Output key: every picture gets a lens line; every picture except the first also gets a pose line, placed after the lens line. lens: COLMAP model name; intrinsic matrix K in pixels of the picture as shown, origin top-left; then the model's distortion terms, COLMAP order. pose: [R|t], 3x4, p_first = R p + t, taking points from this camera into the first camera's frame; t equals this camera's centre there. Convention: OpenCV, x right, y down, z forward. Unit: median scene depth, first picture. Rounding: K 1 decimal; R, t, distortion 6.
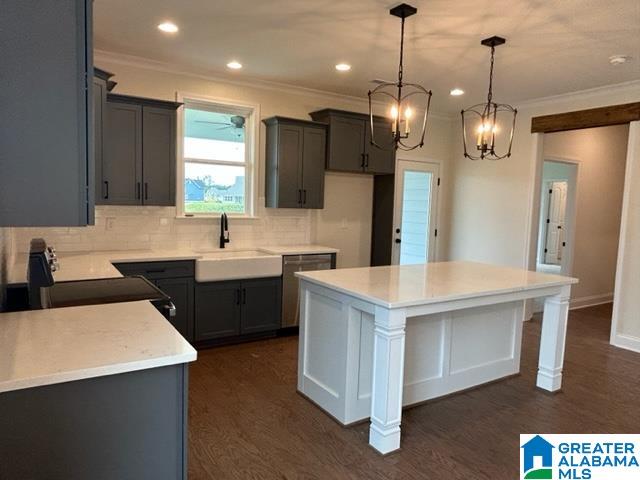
lens RADIAL K [[444.7, 0, 320.1], [0, 444.7, 239.7], [0, 0, 1]] dist [0.014357, -0.022187]
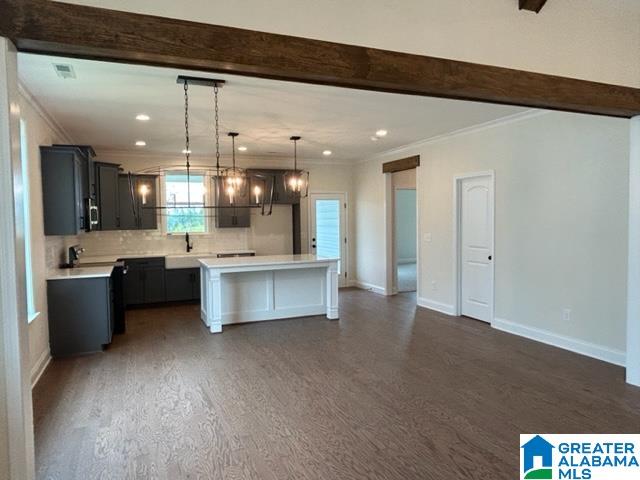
lens RADIAL K [[444.7, 0, 320.9], [0, 444.7, 240.0], [0, 0, 1]] dist [0.014357, -0.022187]
pose [[0.985419, -0.036239, -0.166239, 0.585433], [0.028902, 0.998507, -0.046342, 0.067890], [0.167670, 0.040862, 0.984996, -0.636388]]
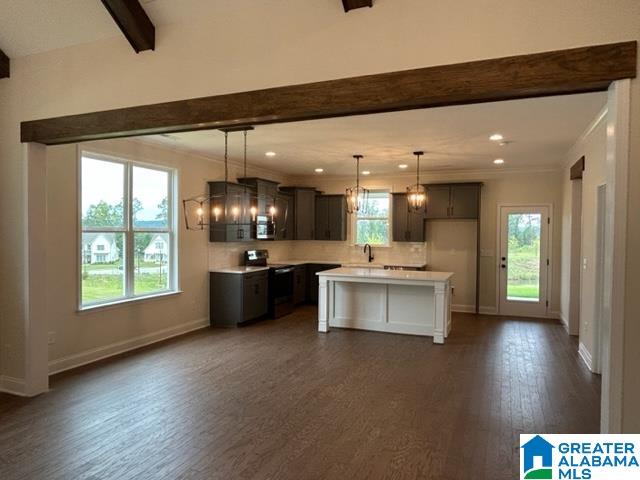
lens RADIAL K [[444.7, 0, 318.9], [0, 444.7, 241.0], [0, 0, 1]] dist [0.014357, -0.022187]
pose [[0.576213, -0.008291, -0.817257, 1.240730], [-0.065485, 0.996265, -0.056277, 0.050571], [0.814672, 0.085945, 0.573519, -0.304728]]
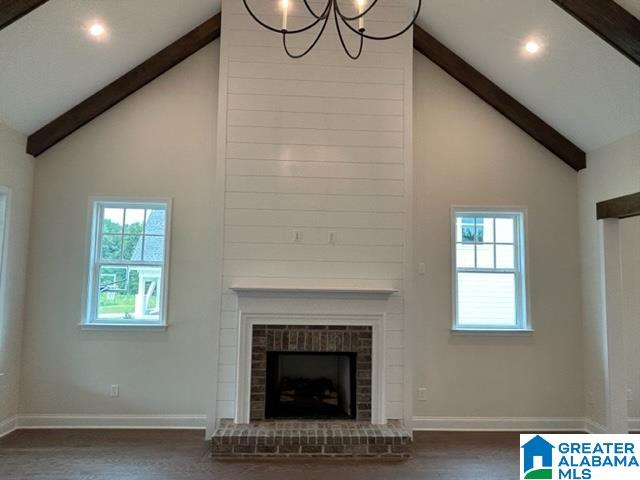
lens RADIAL K [[444.7, 0, 322.4], [0, 444.7, 240.4], [0, 0, 1]] dist [0.014357, -0.022187]
pose [[-0.491078, -0.117259, -0.863188, 1.395533], [-0.113336, 0.991077, -0.070154, 0.041061], [0.863712, 0.063379, -0.499985, -0.326606]]
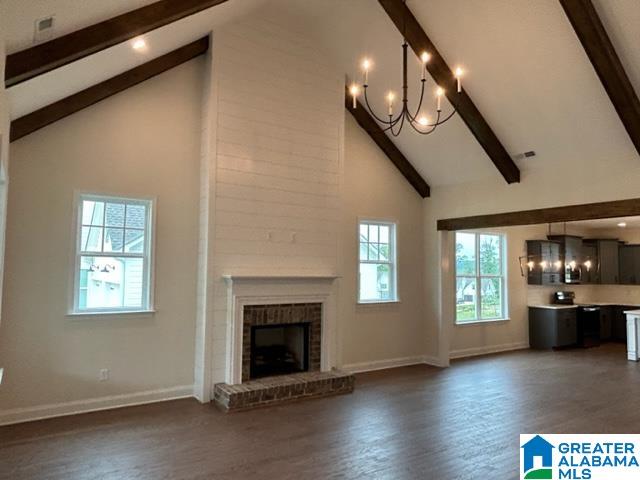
lens RADIAL K [[444.7, 0, 320.2], [0, 444.7, 240.3], [0, 0, 1]] dist [0.014357, -0.022187]
pose [[0.028343, -0.095560, -0.995020, 1.823368], [-0.103629, 0.989775, -0.098008, 0.091714], [0.994212, 0.105891, 0.018151, -0.746978]]
